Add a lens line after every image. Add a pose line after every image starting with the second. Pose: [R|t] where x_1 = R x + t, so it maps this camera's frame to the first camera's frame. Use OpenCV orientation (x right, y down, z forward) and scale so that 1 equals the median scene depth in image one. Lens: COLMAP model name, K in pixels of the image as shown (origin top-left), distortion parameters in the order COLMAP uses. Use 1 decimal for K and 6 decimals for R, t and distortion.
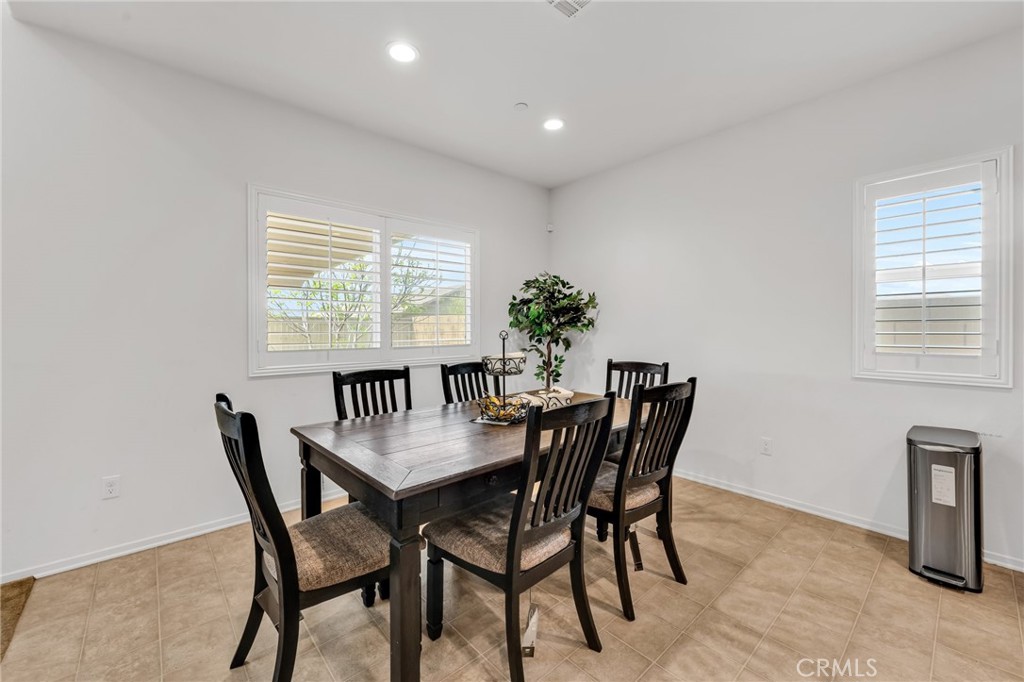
lens RADIAL K [[406.3, 0, 513.4], [0, 406.3, 327.2], [0, 0, 1]] dist [0.000921, 0.000003]
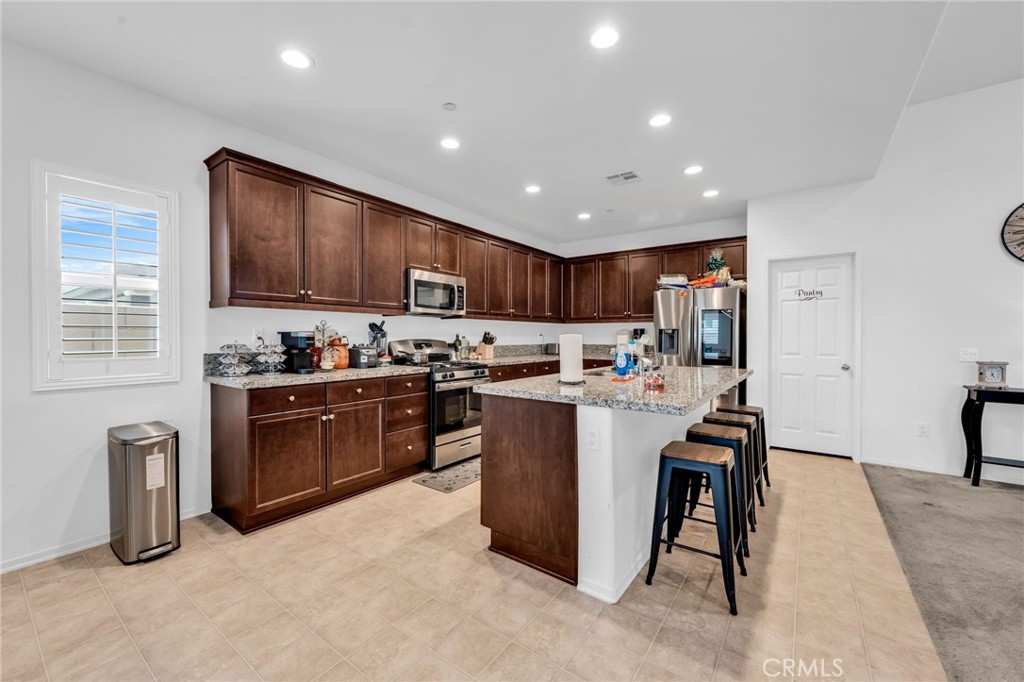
lens RADIAL K [[403.7, 0, 498.2], [0, 403.7, 338.7], [0, 0, 1]] dist [0.000137, -0.000061]
pose [[-0.186113, -0.008162, 0.982494, -0.201024], [-0.005145, 0.999960, 0.007333, 0.000939], [-0.982515, -0.003690, -0.186148, 0.224691]]
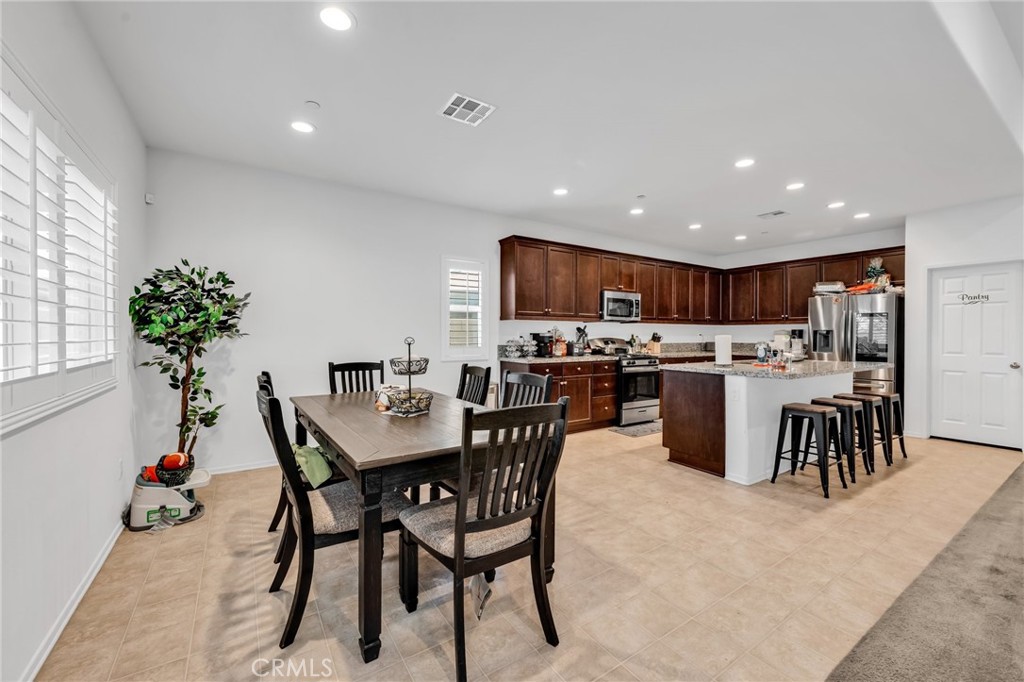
lens RADIAL K [[403.7, 0, 498.2], [0, 403.7, 338.7], [0, 0, 1]] dist [0.000137, -0.000061]
pose [[0.166538, -0.010673, 0.985977, -1.049109], [-0.006440, 0.999908, 0.011912, -0.002834], [-0.986014, -0.008334, 0.166454, 0.496955]]
